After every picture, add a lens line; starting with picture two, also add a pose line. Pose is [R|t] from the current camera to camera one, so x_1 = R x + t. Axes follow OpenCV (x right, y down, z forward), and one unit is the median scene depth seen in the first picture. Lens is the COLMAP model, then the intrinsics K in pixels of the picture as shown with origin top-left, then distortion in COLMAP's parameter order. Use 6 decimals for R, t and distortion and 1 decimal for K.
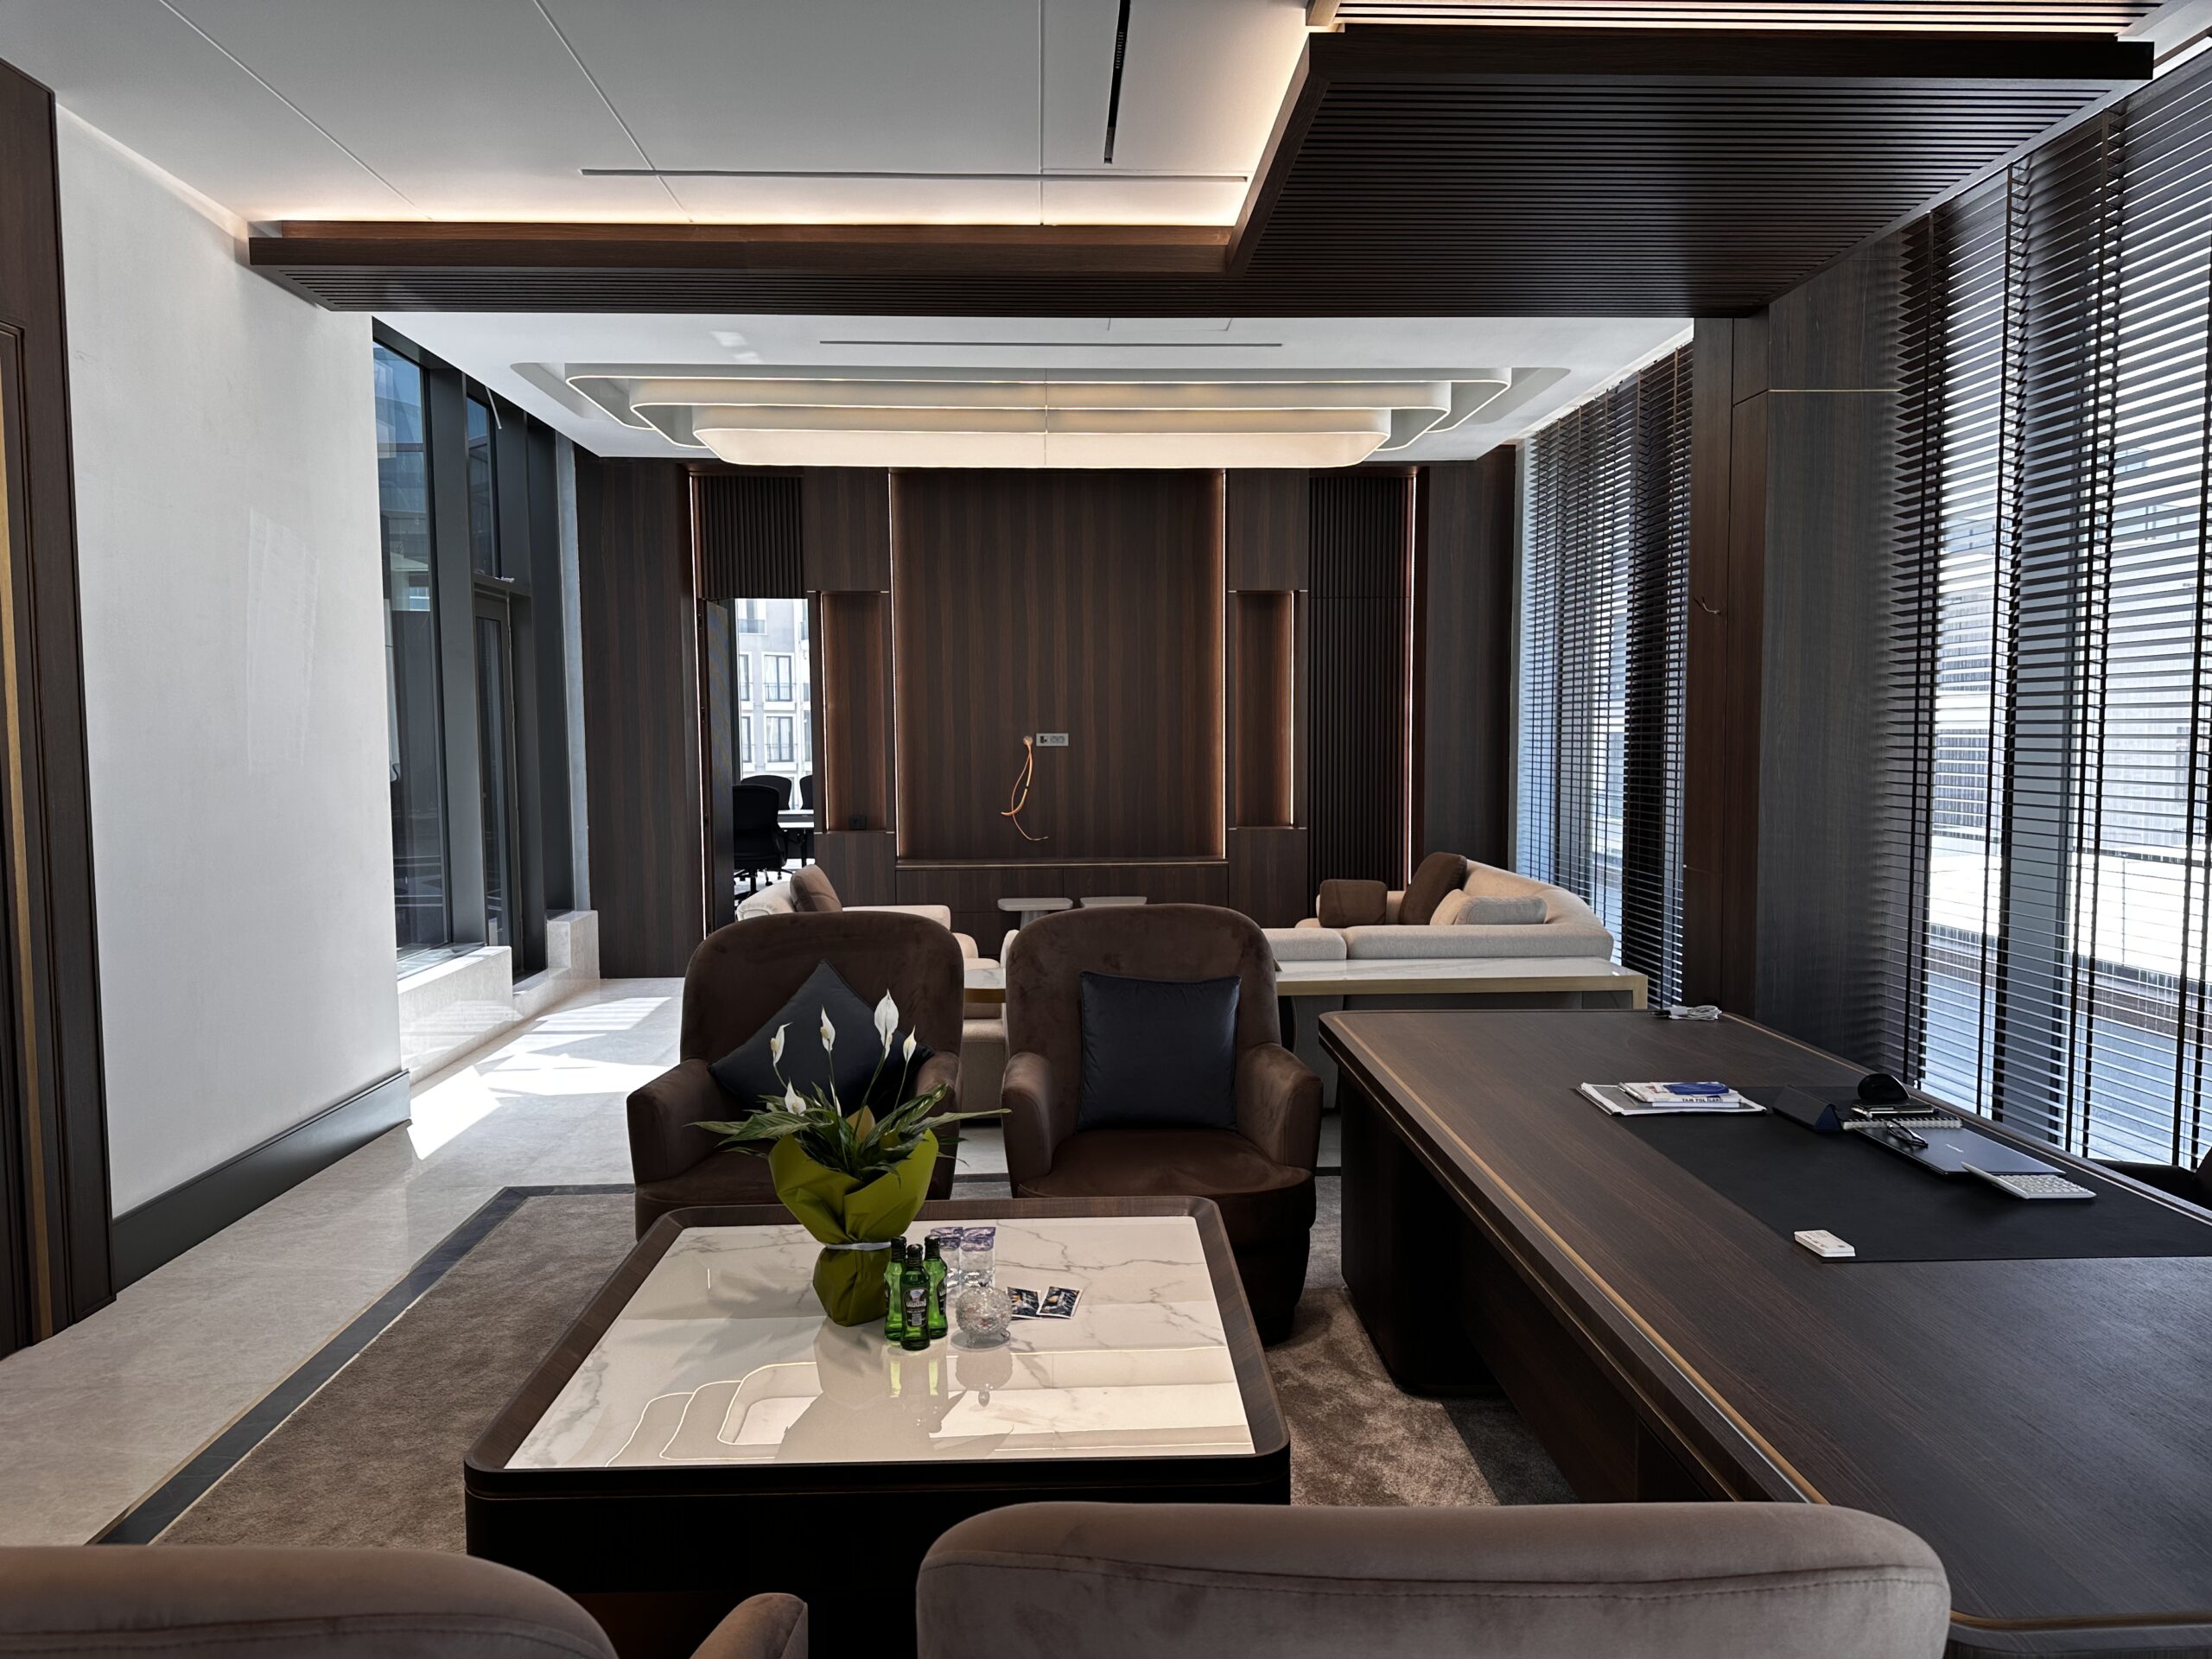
lens RADIAL K [[1539.7, 0, 1108.5], [0, 1539.7, 834.1], [0, 0, 1]] dist [0.017464, -0.006512]
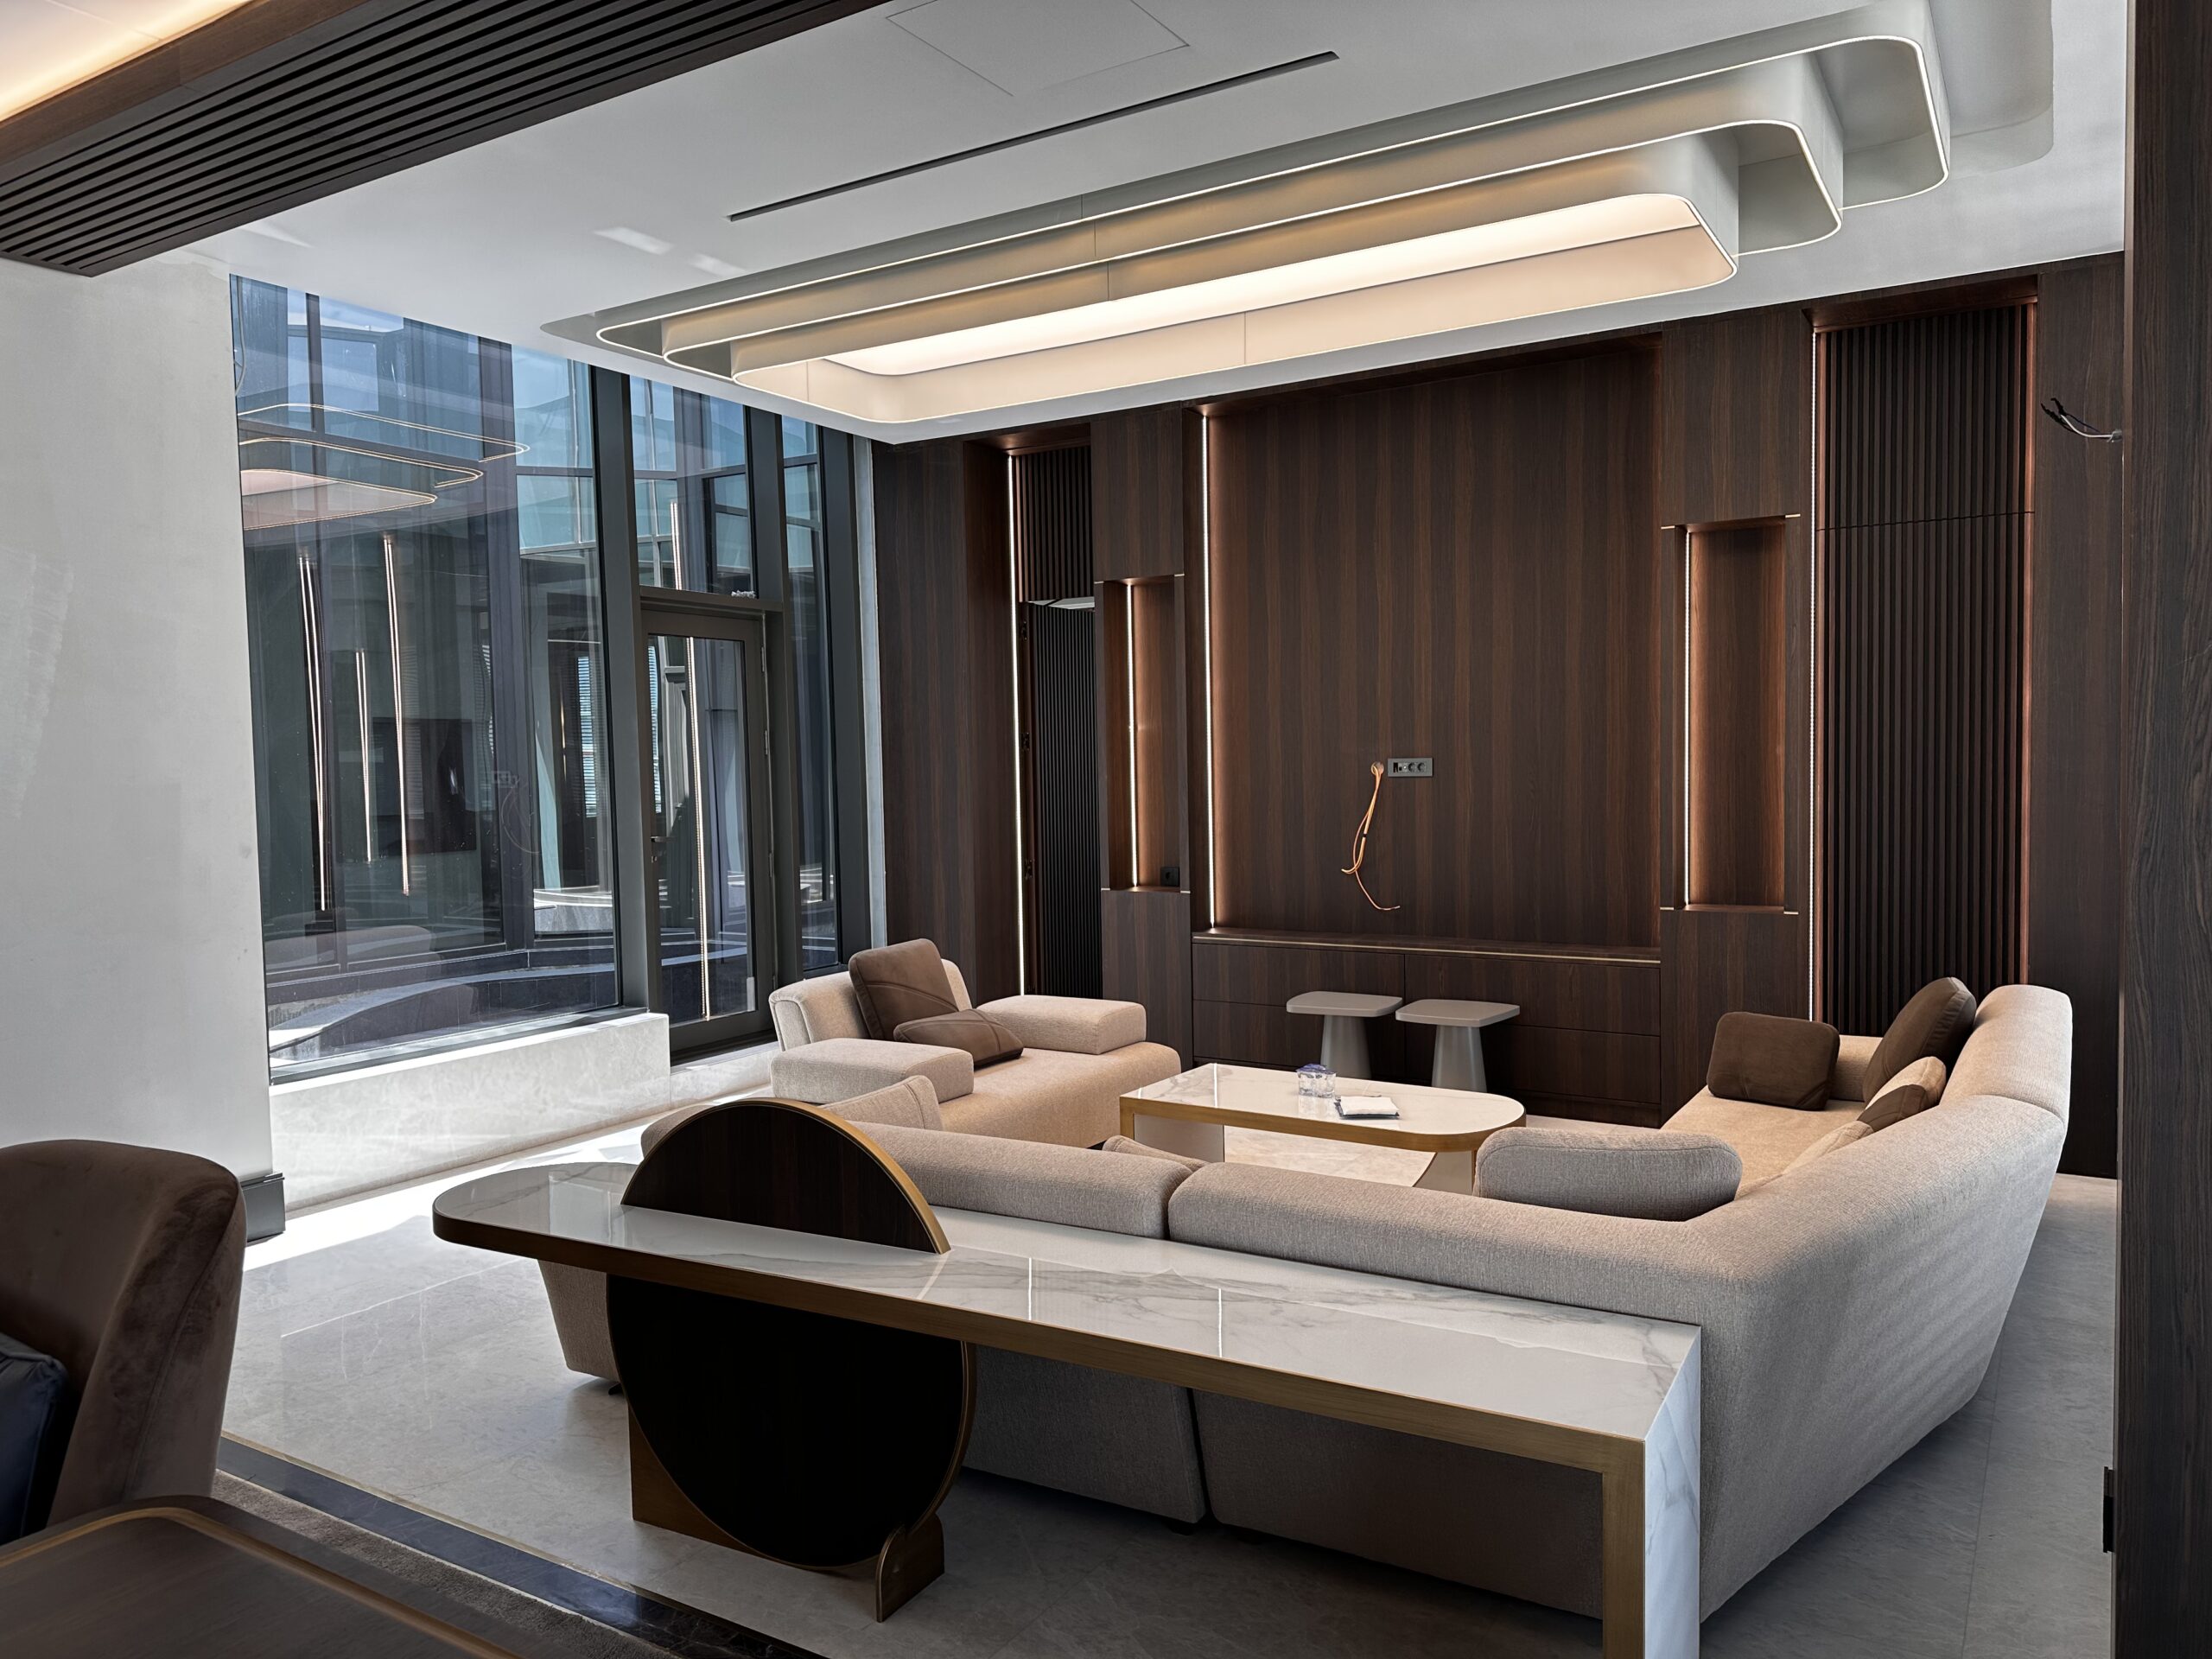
lens RADIAL K [[1539.7, 0, 1105.6], [0, 1539.7, 835.6], [0, 0, 1]] dist [0.017464, -0.006512]
pose [[0.827011, 0.017819, -0.561903, 0.240661], [-0.022058, 0.999756, -0.000761, -0.027038], [0.561753, 0.013023, 0.827202, 0.350169]]
